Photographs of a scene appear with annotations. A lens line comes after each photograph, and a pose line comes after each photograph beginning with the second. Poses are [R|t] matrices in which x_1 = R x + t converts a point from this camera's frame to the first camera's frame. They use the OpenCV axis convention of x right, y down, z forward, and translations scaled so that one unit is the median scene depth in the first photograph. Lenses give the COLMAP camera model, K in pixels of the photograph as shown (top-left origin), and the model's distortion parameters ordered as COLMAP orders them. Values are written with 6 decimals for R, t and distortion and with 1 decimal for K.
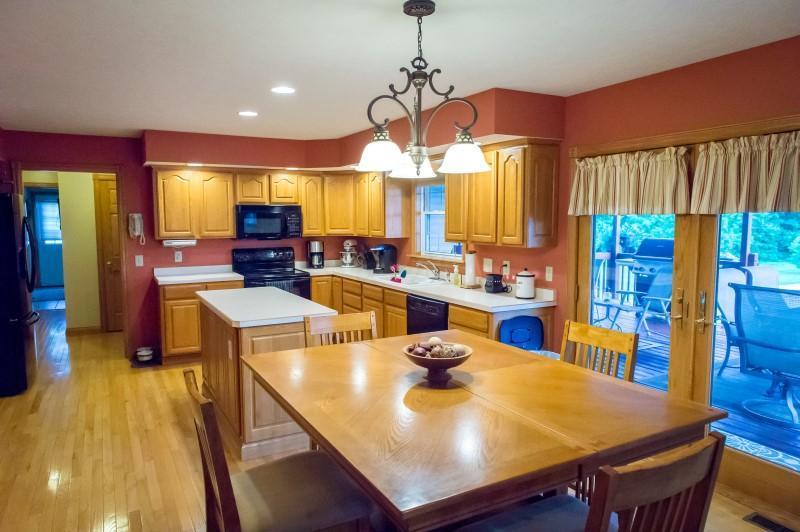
lens RADIAL K [[535.6, 0, 399.6], [0, 535.6, 267.7], [0, 0, 1]] dist [-0.008167, -0.004004]
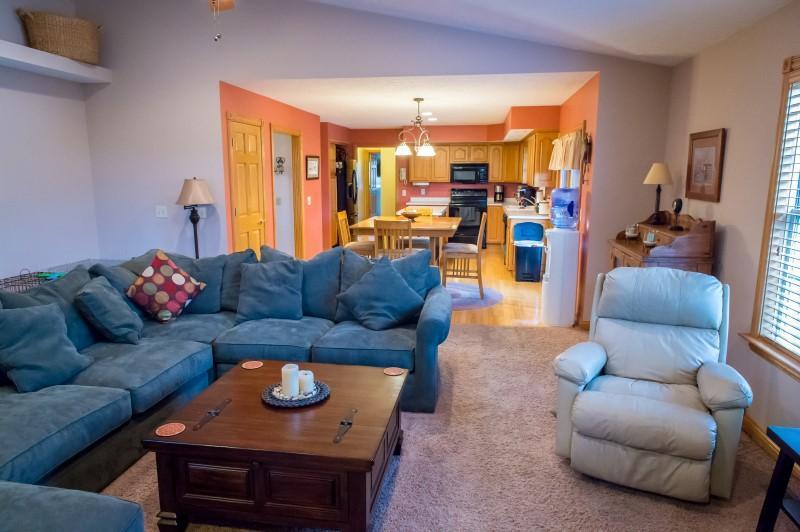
lens RADIAL K [[535.6, 0, 399.0], [0, 535.6, 266.3], [0, 0, 1]] dist [-0.008167, -0.004004]
pose [[0.786438, 0.112962, -0.607252, 0.683597], [-0.062773, 0.992661, 0.103360, 0.050128], [0.614471, -0.043168, 0.787758, -0.535362]]
